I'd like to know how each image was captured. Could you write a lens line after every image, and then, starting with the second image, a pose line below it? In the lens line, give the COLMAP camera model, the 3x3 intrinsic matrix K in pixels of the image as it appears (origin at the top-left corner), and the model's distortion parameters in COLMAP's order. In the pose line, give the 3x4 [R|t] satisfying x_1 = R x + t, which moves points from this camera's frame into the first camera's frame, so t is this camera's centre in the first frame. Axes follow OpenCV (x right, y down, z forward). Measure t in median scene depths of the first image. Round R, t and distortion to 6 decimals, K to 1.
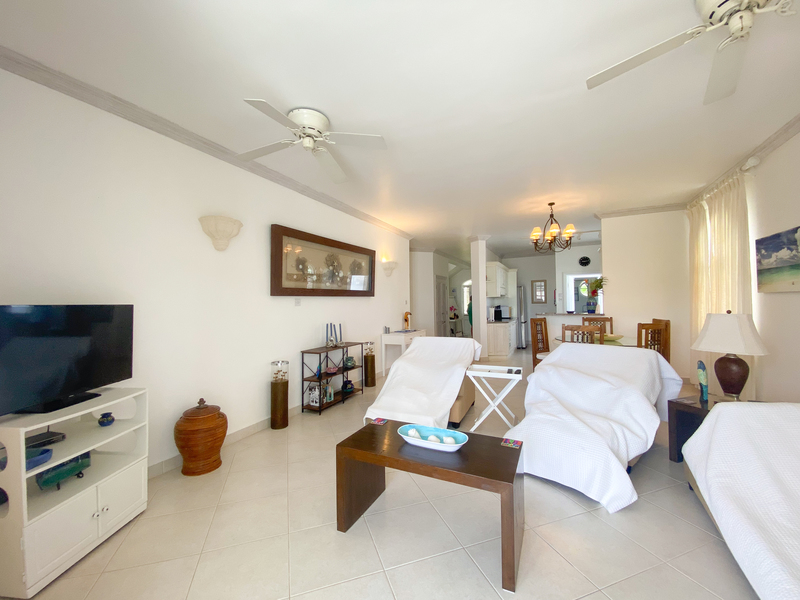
lens RADIAL K [[337.2, 0, 400.0], [0, 337.2, 300.0], [0, 0, 1]] dist [0.002910, -0.000052]
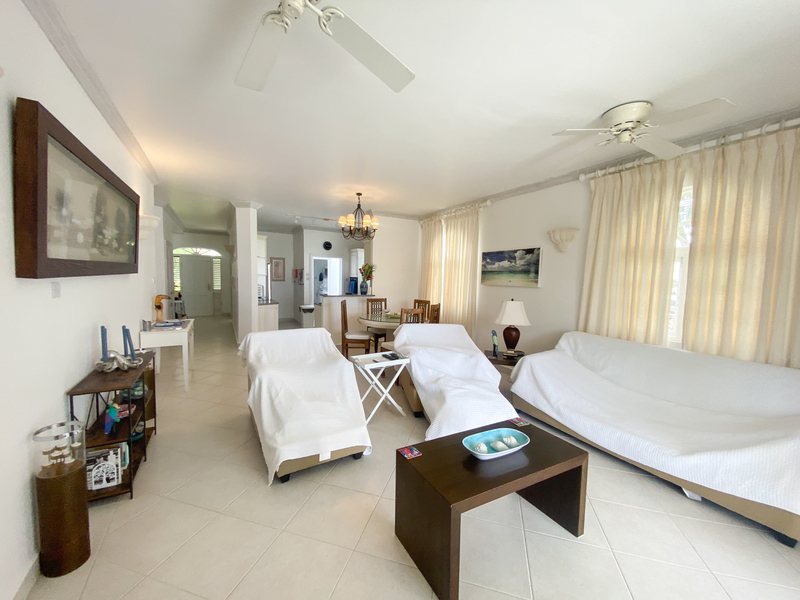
lens RADIAL K [[323.6, 0, 400.0], [0, 323.6, 300.0], [0, 0, 1]] dist [0.038365, -0.000012]
pose [[0.576092, -0.028560, 0.816886, -0.461135], [-0.039789, 0.997225, 0.062925, -0.029247], [-0.816416, -0.068754, 0.573357, 0.401085]]
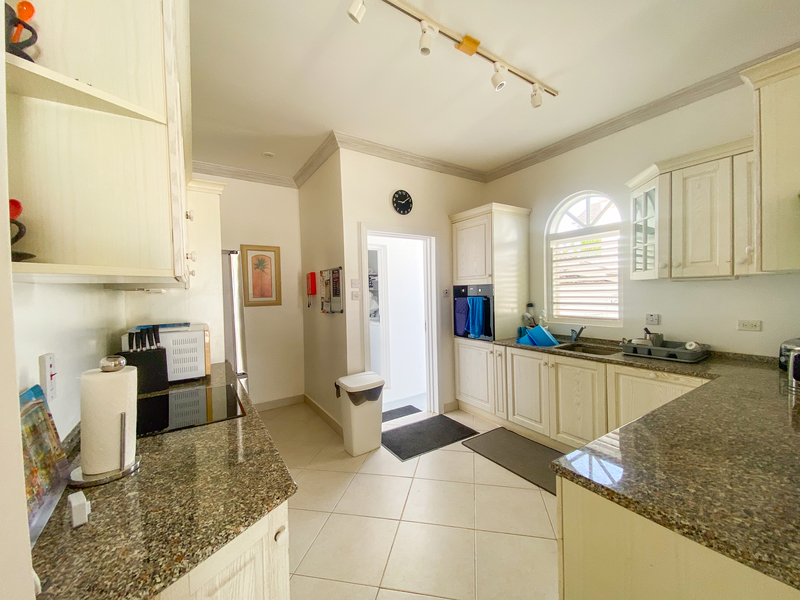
lens RADIAL K [[322.3, 0, 400.0], [0, 322.3, 300.0], [0, 0, 1]] dist [-0.001869, -0.000091]
pose [[0.527511, -0.009587, 0.849494, 0.502063], [0.006604, 0.999952, 0.007184, 0.000617], [-0.849522, 0.001821, 0.527550, 1.845101]]
